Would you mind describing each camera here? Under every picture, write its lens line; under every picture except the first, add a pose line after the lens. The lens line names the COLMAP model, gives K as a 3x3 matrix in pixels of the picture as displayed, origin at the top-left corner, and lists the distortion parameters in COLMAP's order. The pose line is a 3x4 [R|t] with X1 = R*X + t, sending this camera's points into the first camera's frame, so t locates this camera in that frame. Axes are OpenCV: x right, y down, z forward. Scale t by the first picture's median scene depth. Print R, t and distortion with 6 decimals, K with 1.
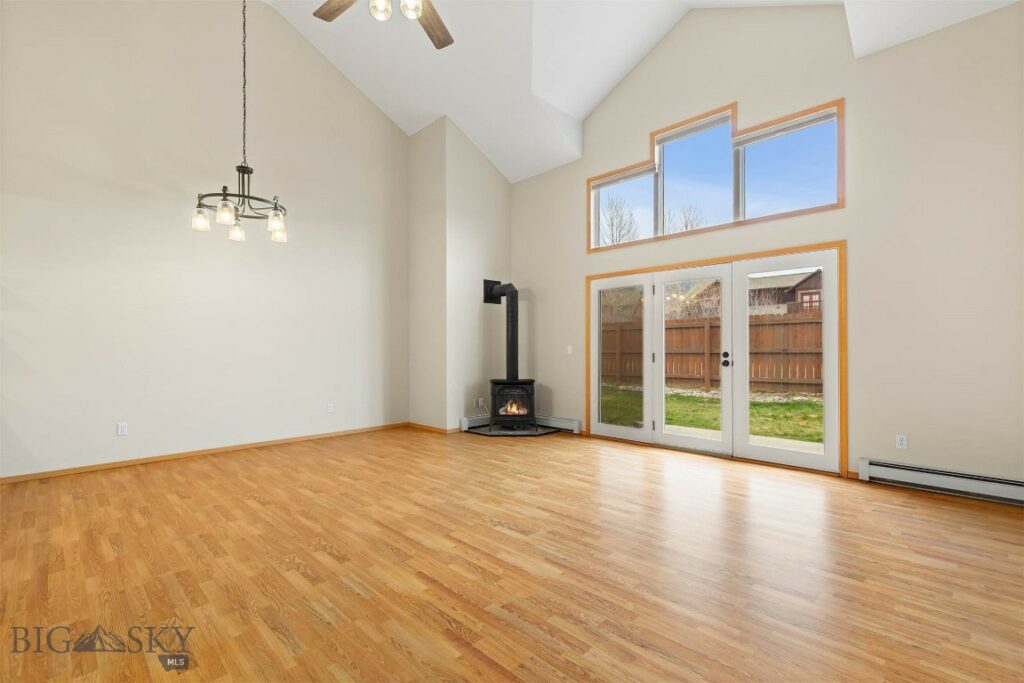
lens RADIAL K [[459.1, 0, 513.1], [0, 459.1, 351.3], [0, 0, 1]] dist [0.008433, -0.001031]
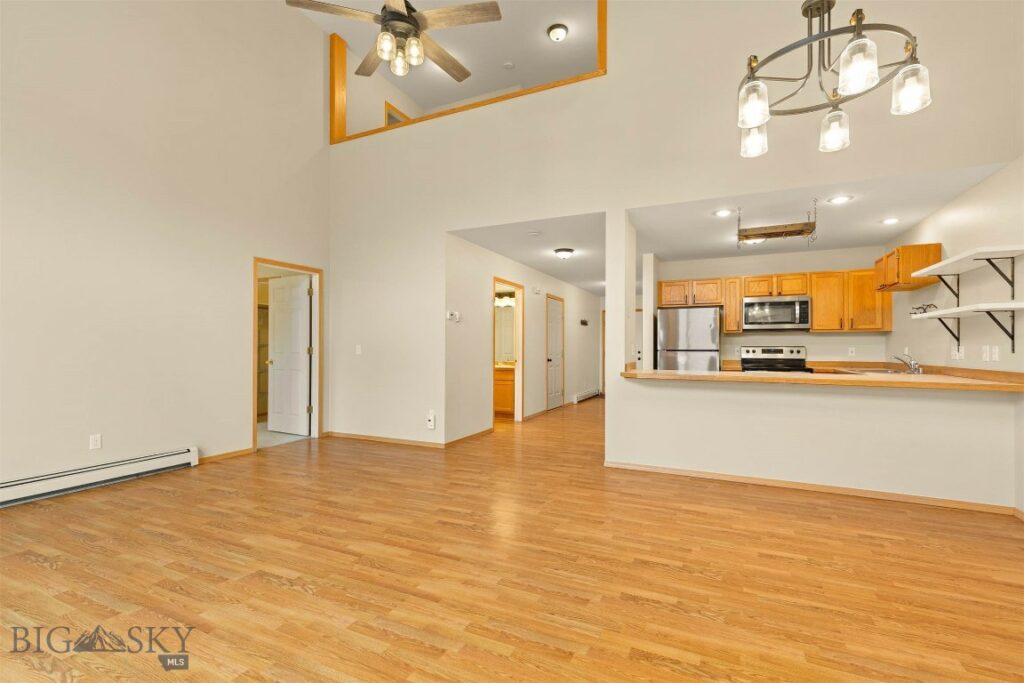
lens RADIAL K [[459.1, 0, 513.1], [0, 459.1, 351.3], [0, 0, 1]] dist [0.008433, -0.001031]
pose [[-0.940792, 0.001280, -0.338983, -0.099244], [-0.002784, 0.999930, 0.011502, -0.008819], [0.338974, 0.011765, -0.940722, 1.589385]]
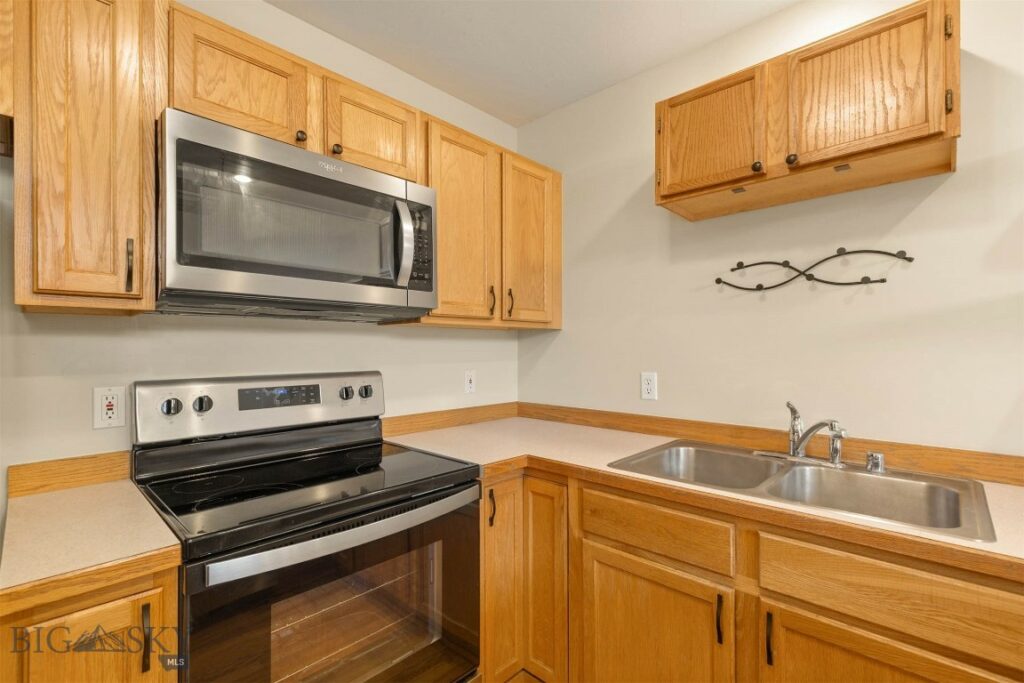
lens RADIAL K [[459.1, 0, 513.1], [0, 459.1, 351.3], [0, 0, 1]] dist [0.008433, -0.001031]
pose [[0.032693, 0.009242, -0.999423, -1.231940], [-0.004381, 0.999949, 0.009103, -0.039862], [0.999456, 0.004081, 0.032732, 0.431798]]
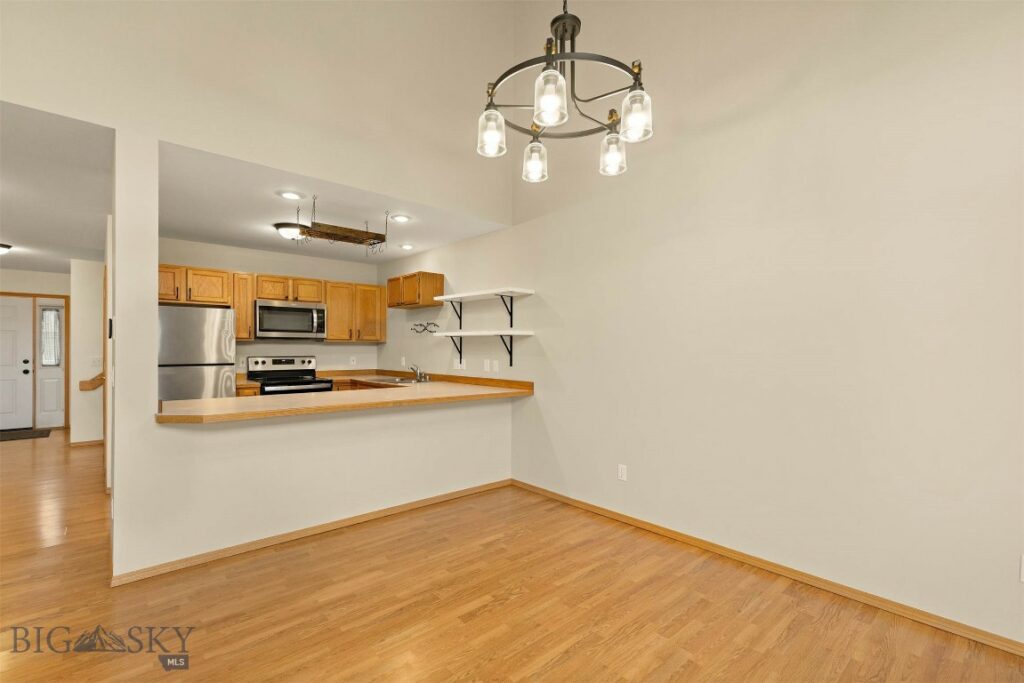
lens RADIAL K [[463.9, 0, 513.0], [0, 463.9, 346.9], [0, 0, 1]] dist [0.013615, -0.001115]
pose [[-0.058997, -0.000665, -0.998258, -0.085201], [-0.009258, 0.999957, -0.000119, -0.051050], [0.998215, 0.009235, -0.059001, 1.131240]]
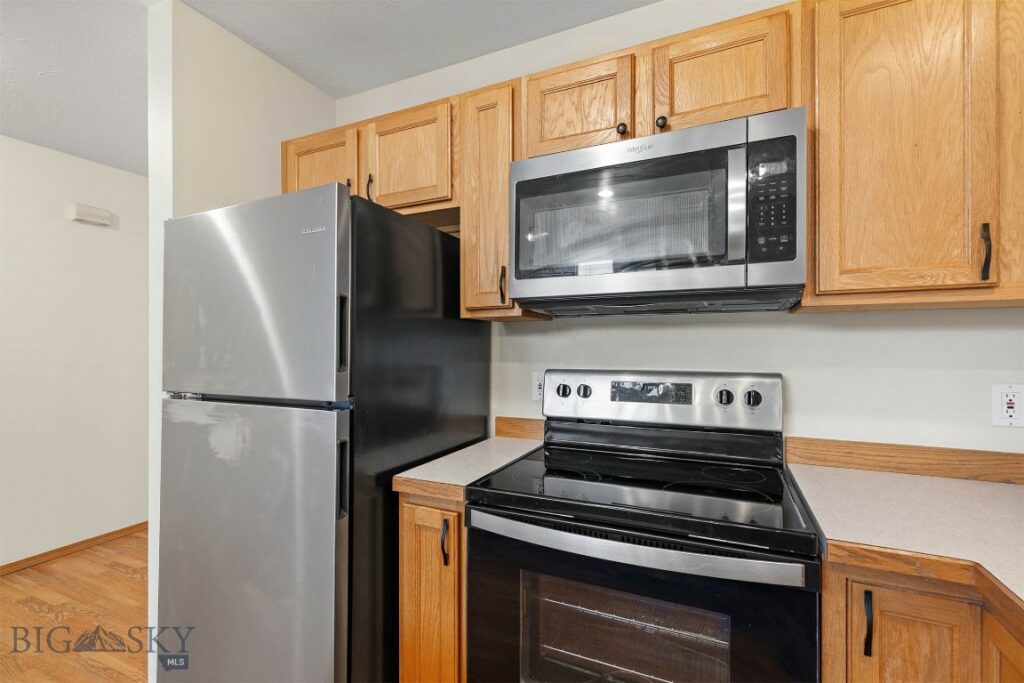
lens RADIAL K [[463.9, 0, 513.0], [0, 463.9, 346.9], [0, 0, 1]] dist [0.013615, -0.001115]
pose [[-0.937499, 0.006286, -0.347931, -1.402217], [0.003005, 0.999946, 0.009968, -0.039510], [0.347974, 0.008299, -0.937467, 0.595851]]
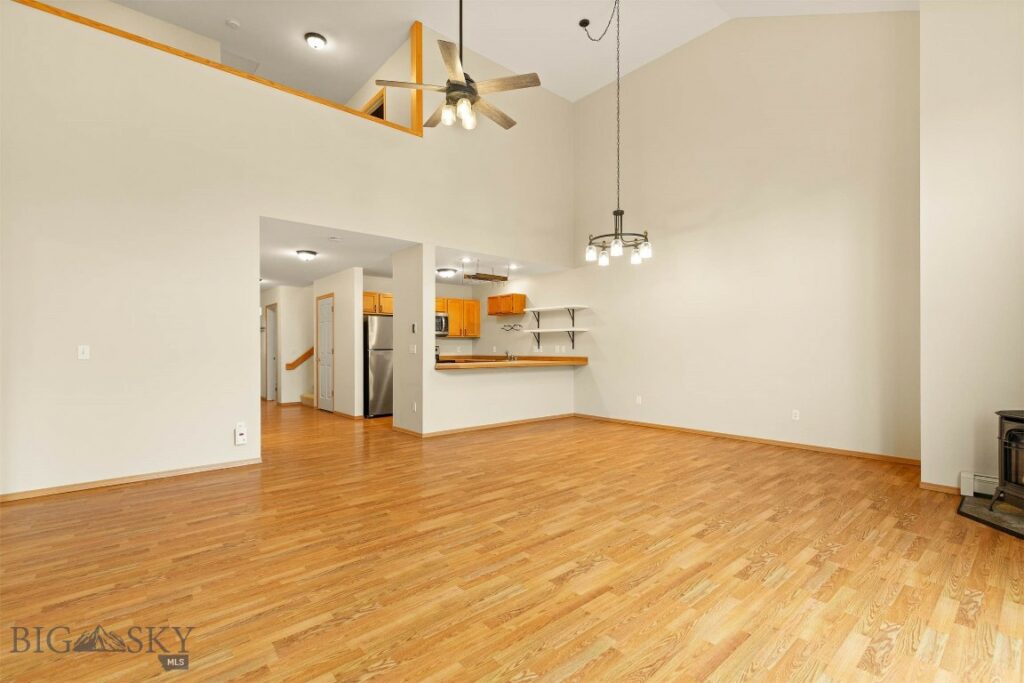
lens RADIAL K [[463.9, 0, 513.0], [0, 463.9, 346.9], [0, 0, 1]] dist [0.013615, -0.001115]
pose [[-0.068338, 0.000006, -0.997662, 0.904699], [-0.001711, 0.999999, 0.000123, -0.007451], [0.997661, 0.001715, -0.068338, 0.912450]]
